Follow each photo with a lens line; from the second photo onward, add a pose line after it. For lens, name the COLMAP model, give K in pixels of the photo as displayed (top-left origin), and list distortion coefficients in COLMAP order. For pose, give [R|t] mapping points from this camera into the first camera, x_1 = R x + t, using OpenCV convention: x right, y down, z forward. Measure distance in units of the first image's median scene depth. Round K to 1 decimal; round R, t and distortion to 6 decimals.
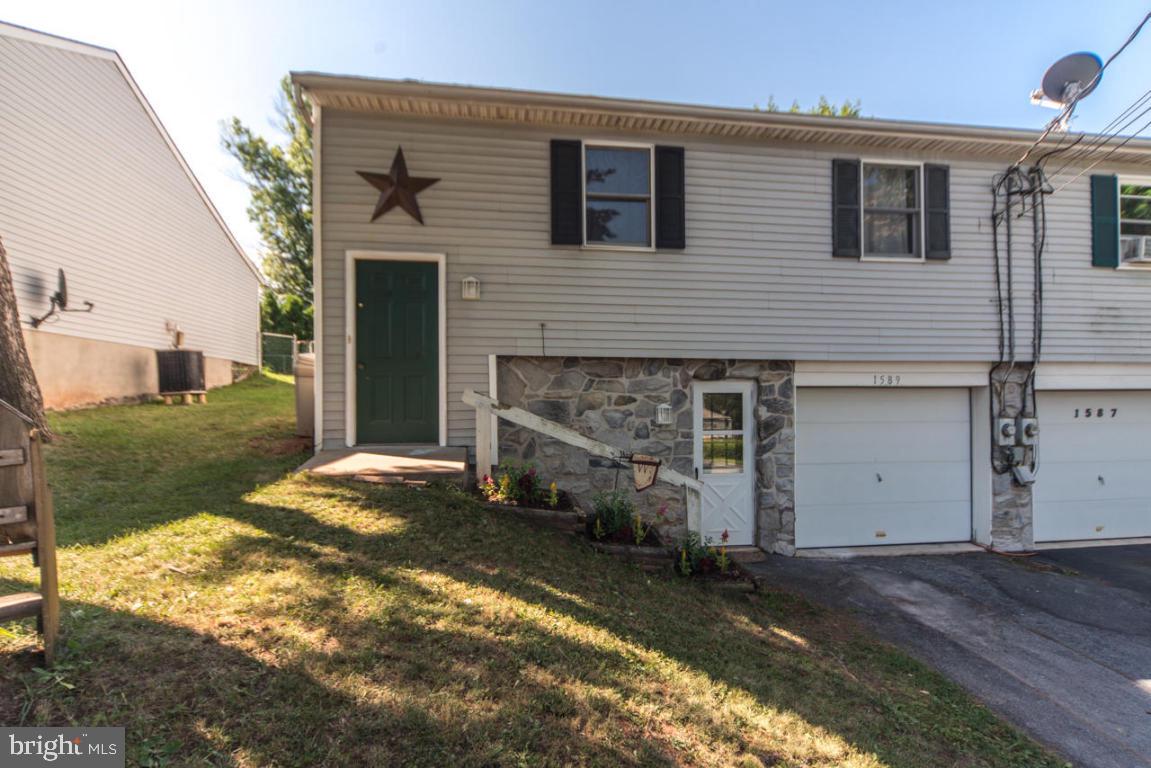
lens RADIAL K [[556.4, 0, 575.5], [0, 556.4, 384.0], [0, 0, 1]] dist [-0.001719, -0.000318]
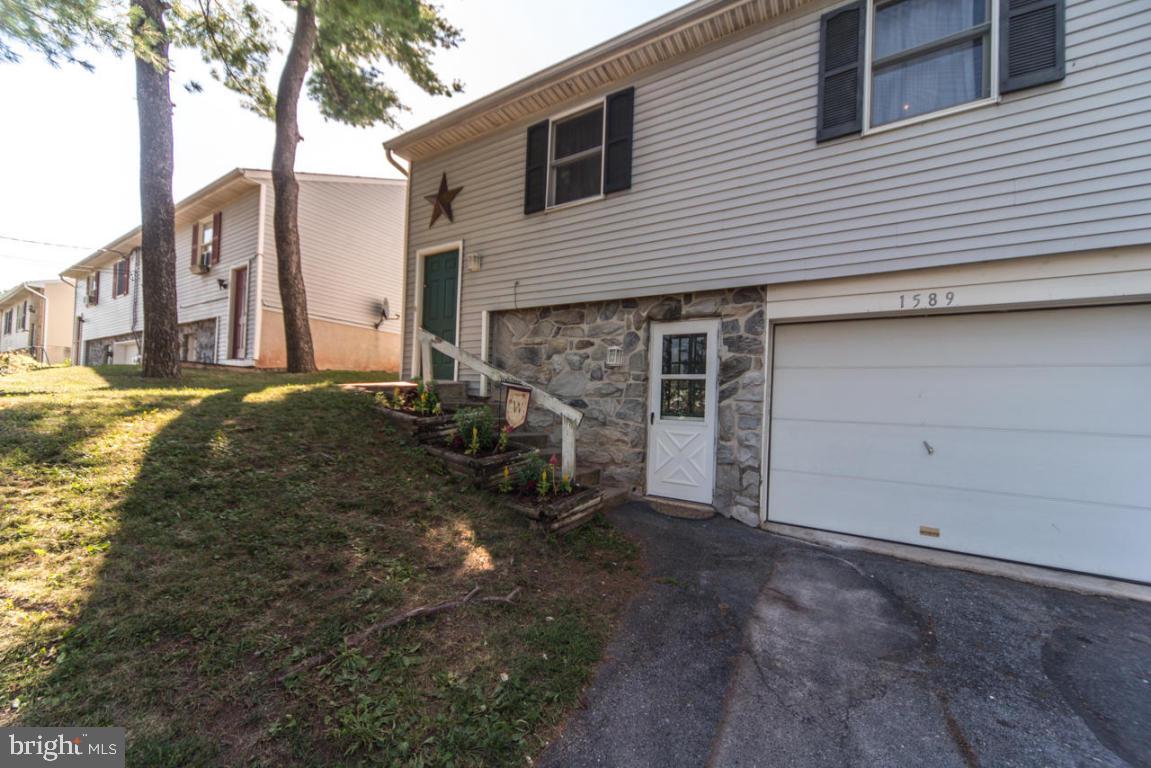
lens RADIAL K [[410.1, 0, 575.5], [0, 410.1, 384.0], [0, 0, 1]] dist [0.001792, -0.000008]
pose [[0.783739, 0.008438, -0.621034, 0.556489], [-0.019607, 0.999745, -0.011161, 0.112321], [0.620781, 0.020924, 0.783705, 0.361670]]
